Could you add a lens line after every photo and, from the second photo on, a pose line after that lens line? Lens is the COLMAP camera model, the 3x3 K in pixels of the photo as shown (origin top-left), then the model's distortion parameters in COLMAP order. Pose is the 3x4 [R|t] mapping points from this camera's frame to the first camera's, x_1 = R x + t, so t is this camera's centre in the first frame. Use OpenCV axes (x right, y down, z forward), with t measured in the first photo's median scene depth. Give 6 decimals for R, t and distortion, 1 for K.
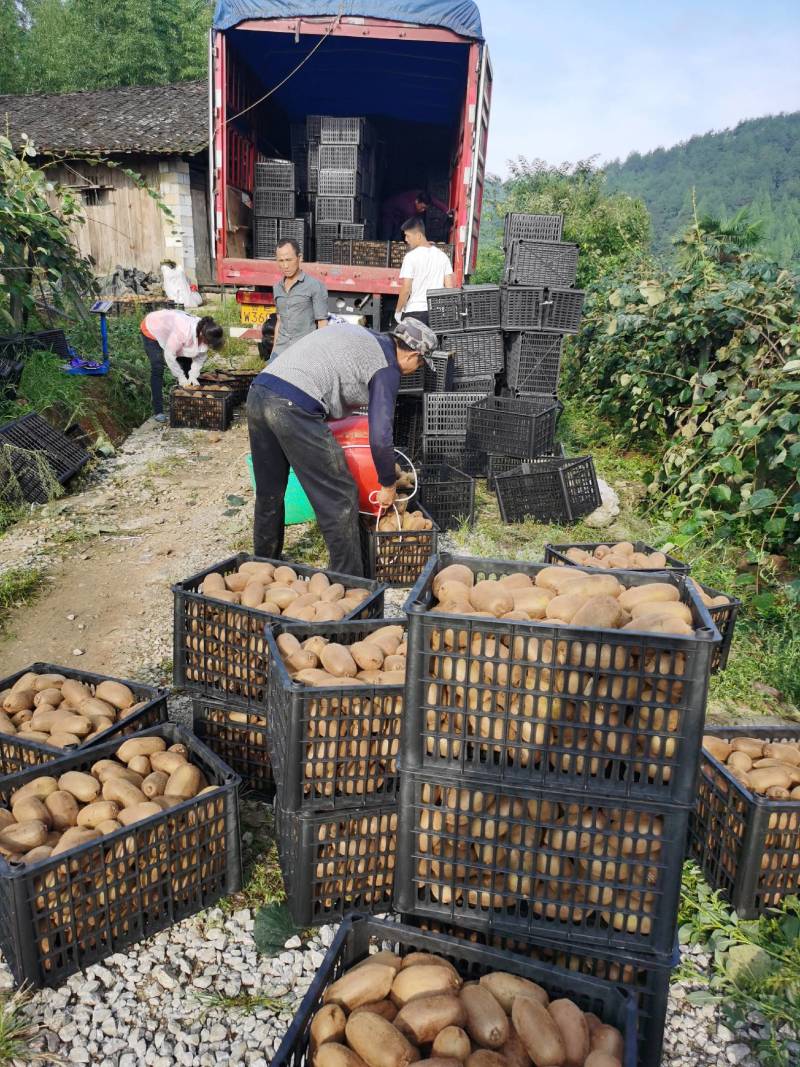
lens RADIAL K [[809.3, 0, 400.0], [0, 809.3, 533.5], [0, 0, 1]] dist [0.005390, -0.004095]
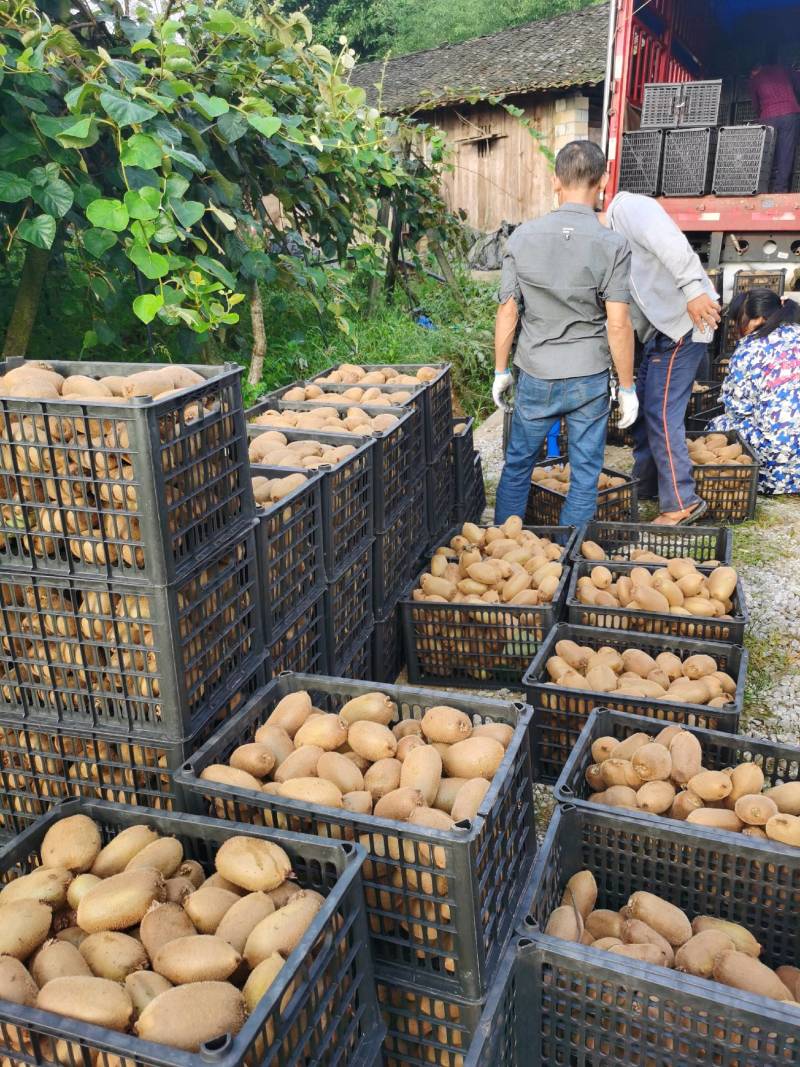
lens RADIAL K [[809.3, 0, 400.0], [0, 809.3, 533.5], [0, 0, 1]] dist [0.005390, -0.004095]
pose [[0.895784, 0.095643, -0.434077, -0.016863], [-0.072641, 0.994946, 0.069318, -0.030539], [0.438513, -0.030562, 0.898205, 0.106298]]
